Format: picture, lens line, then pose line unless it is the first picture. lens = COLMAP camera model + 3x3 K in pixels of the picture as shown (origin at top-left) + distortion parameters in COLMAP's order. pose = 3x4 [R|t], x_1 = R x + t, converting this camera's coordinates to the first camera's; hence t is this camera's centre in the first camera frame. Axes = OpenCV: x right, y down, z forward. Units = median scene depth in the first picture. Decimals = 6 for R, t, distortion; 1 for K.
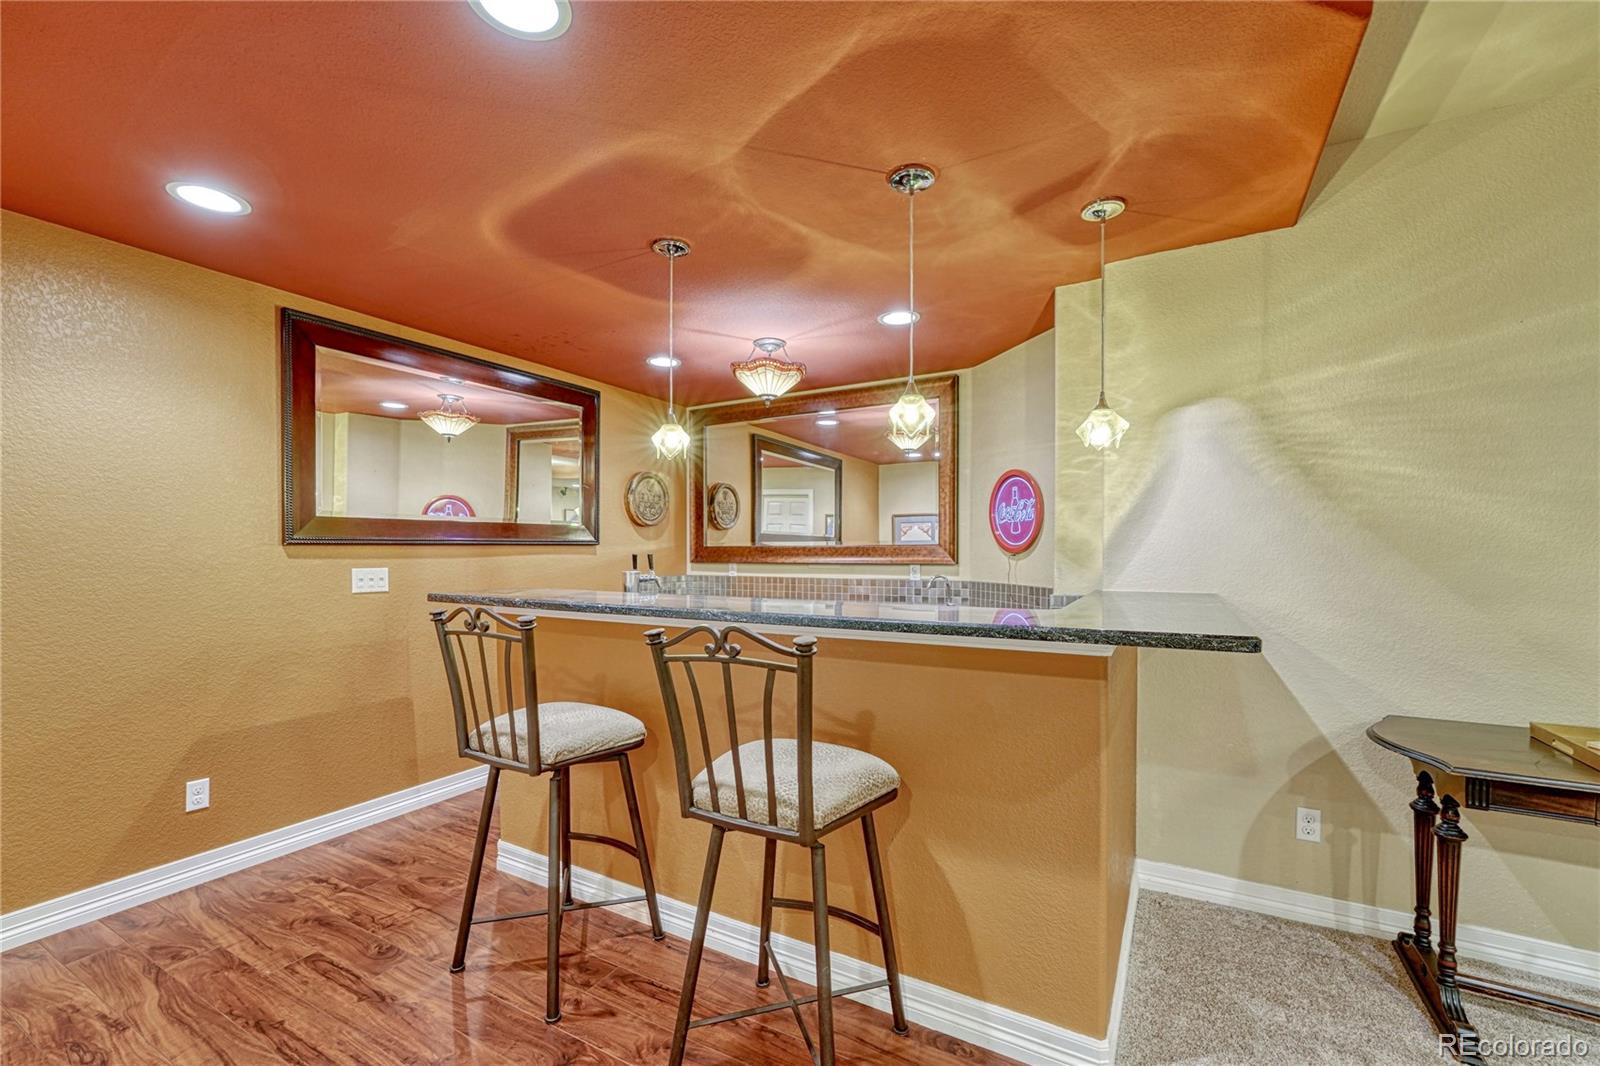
lens RADIAL K [[667.0, 0, 813.3], [0, 667.0, 557.3], [0, 0, 1]] dist [-0.019413, -0.000226]
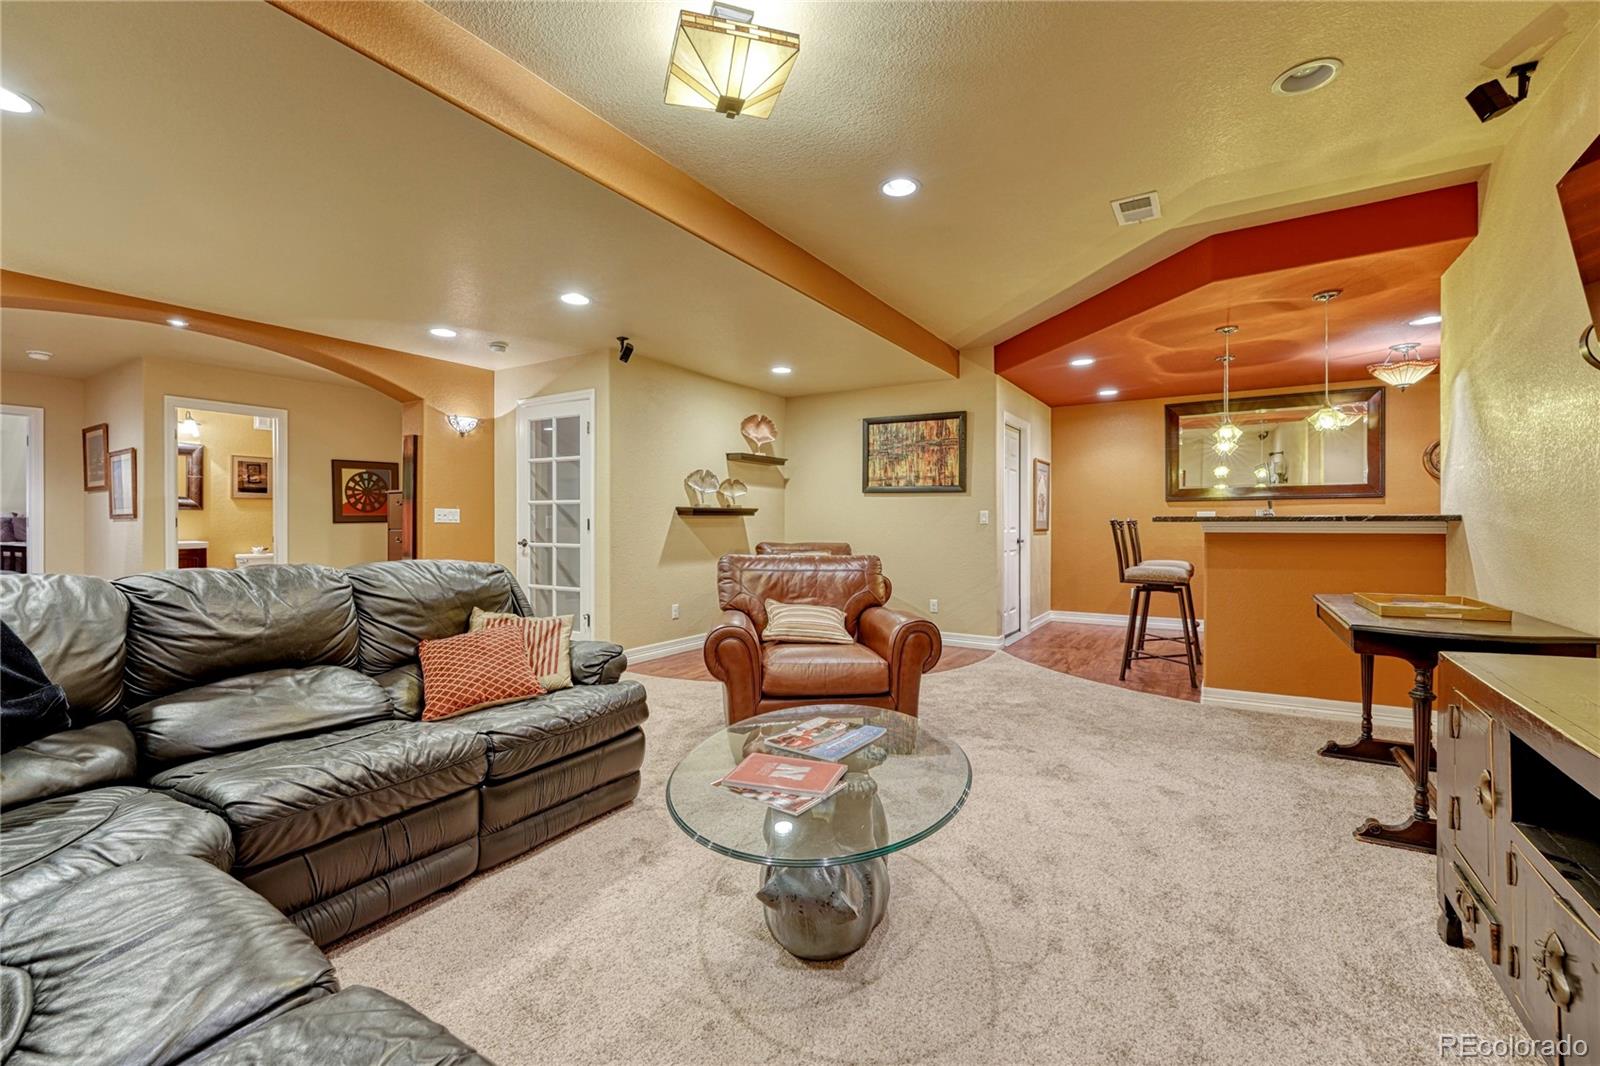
lens RADIAL K [[667.0, 0, 807.9], [0, 667.0, 530.1], [0, 0, 1]] dist [-0.019413, -0.000226]
pose [[-0.028608, 0.013103, -0.999505, 1.892933], [-0.005601, 0.999896, 0.013269, 0.070986], [0.999575, 0.005978, -0.028532, -0.278417]]
